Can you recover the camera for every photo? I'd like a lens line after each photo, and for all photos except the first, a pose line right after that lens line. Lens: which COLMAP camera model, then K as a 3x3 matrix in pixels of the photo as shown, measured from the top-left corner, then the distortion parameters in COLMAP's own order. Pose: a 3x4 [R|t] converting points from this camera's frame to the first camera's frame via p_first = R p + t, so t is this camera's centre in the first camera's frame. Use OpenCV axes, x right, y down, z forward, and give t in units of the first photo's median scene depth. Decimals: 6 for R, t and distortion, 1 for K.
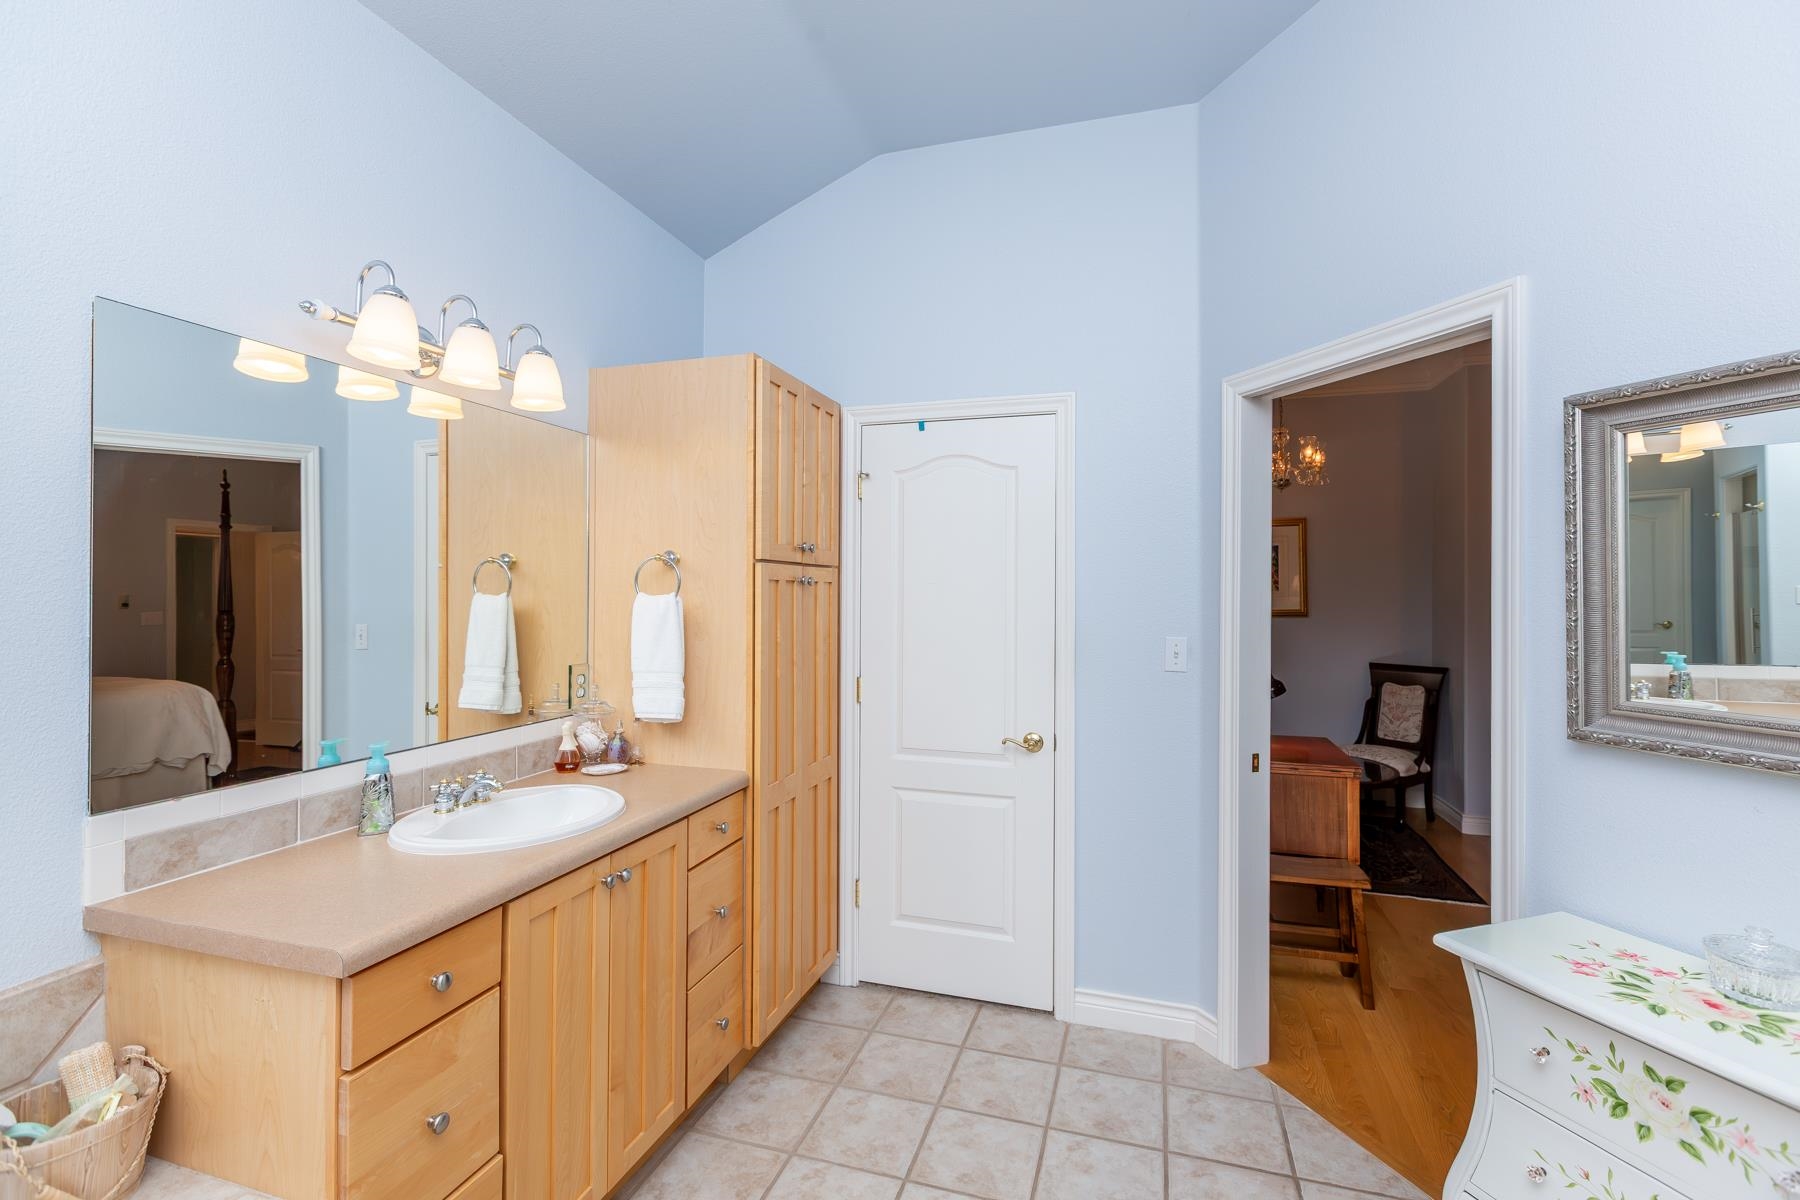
lens RADIAL K [[812.5, 0, 901.6], [0, 812.5, 586.6], [0, 0, 1]] dist [0.004217, -0.001212]
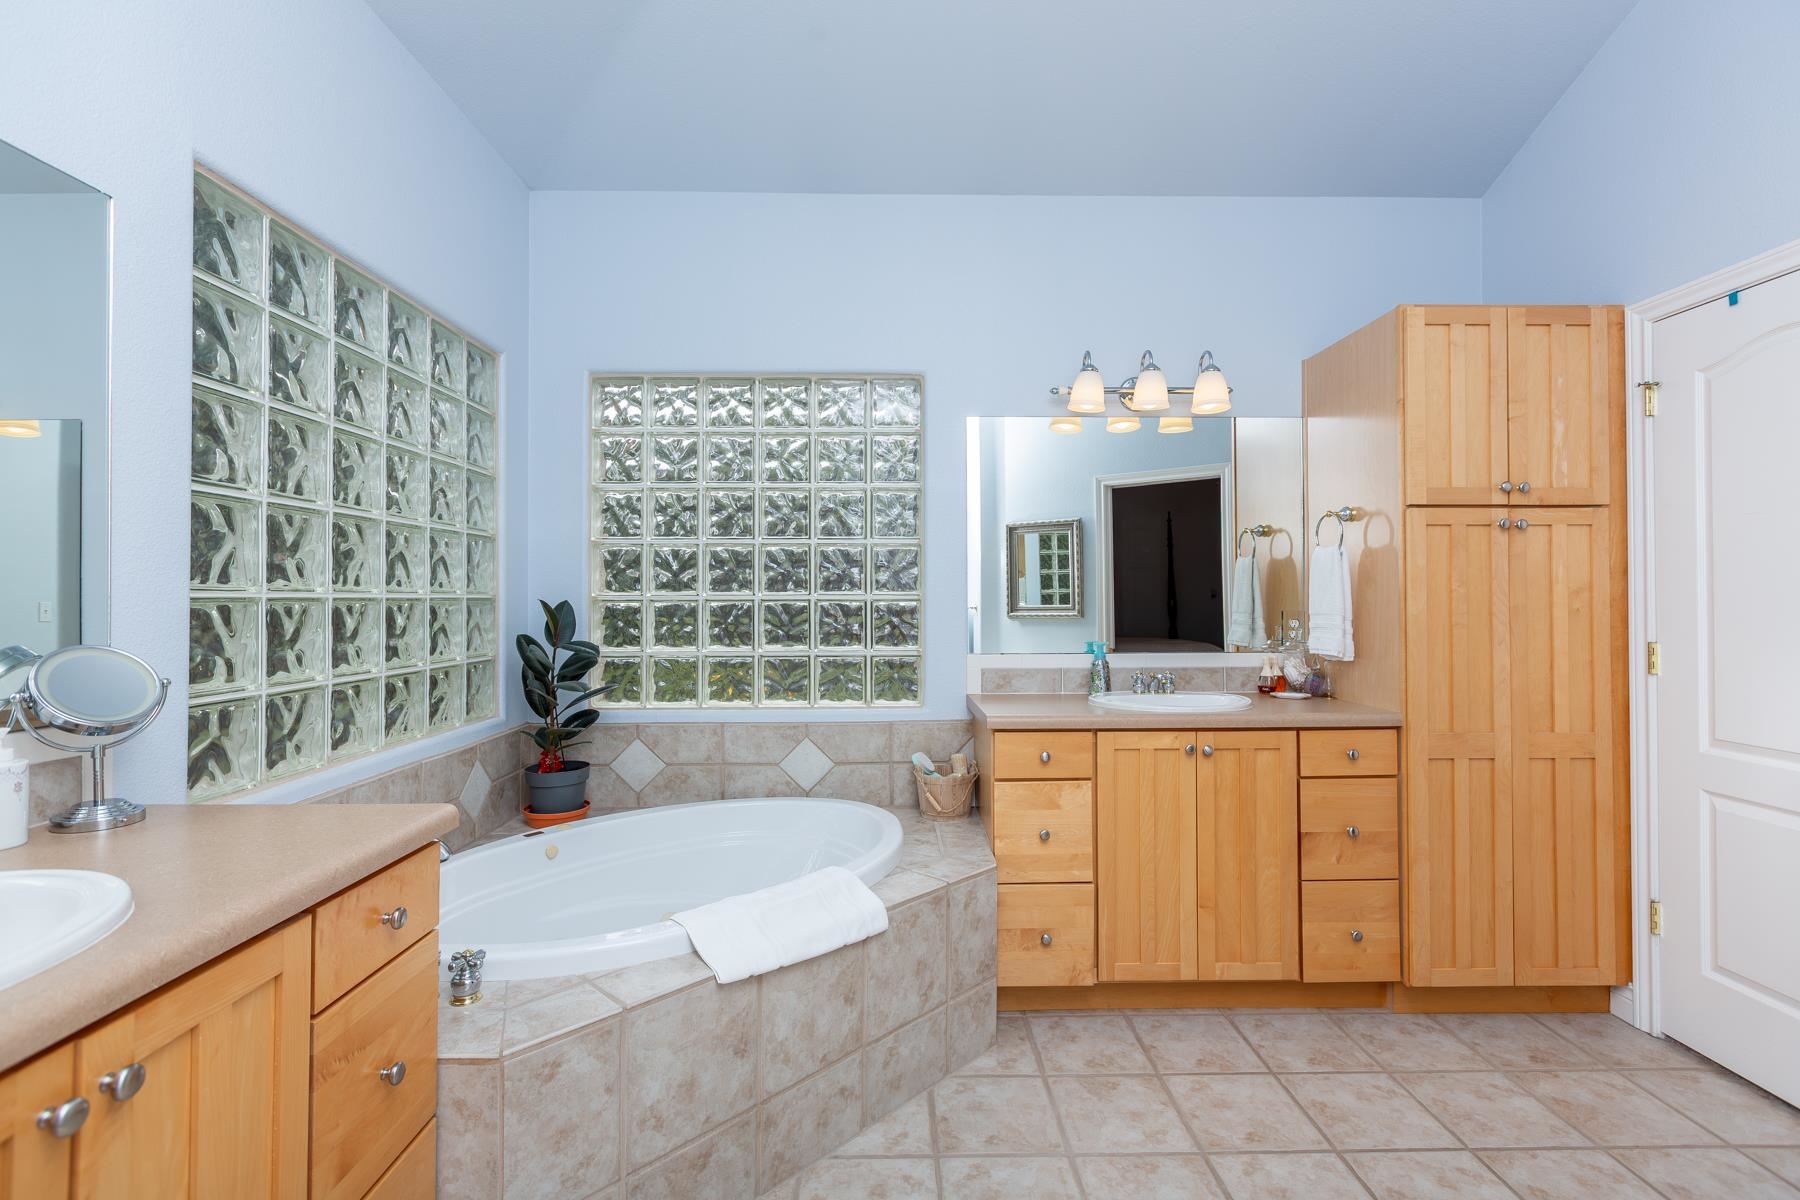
lens RADIAL K [[812.5, 0, 903.3], [0, 812.5, 592.9], [0, 0, 1]] dist [0.004217, -0.001212]
pose [[0.316858, -0.018457, -0.948293, 0.578626], [0.009169, 0.999824, -0.016396, 0.086021], [0.948429, -0.003500, 0.316971, 0.078543]]
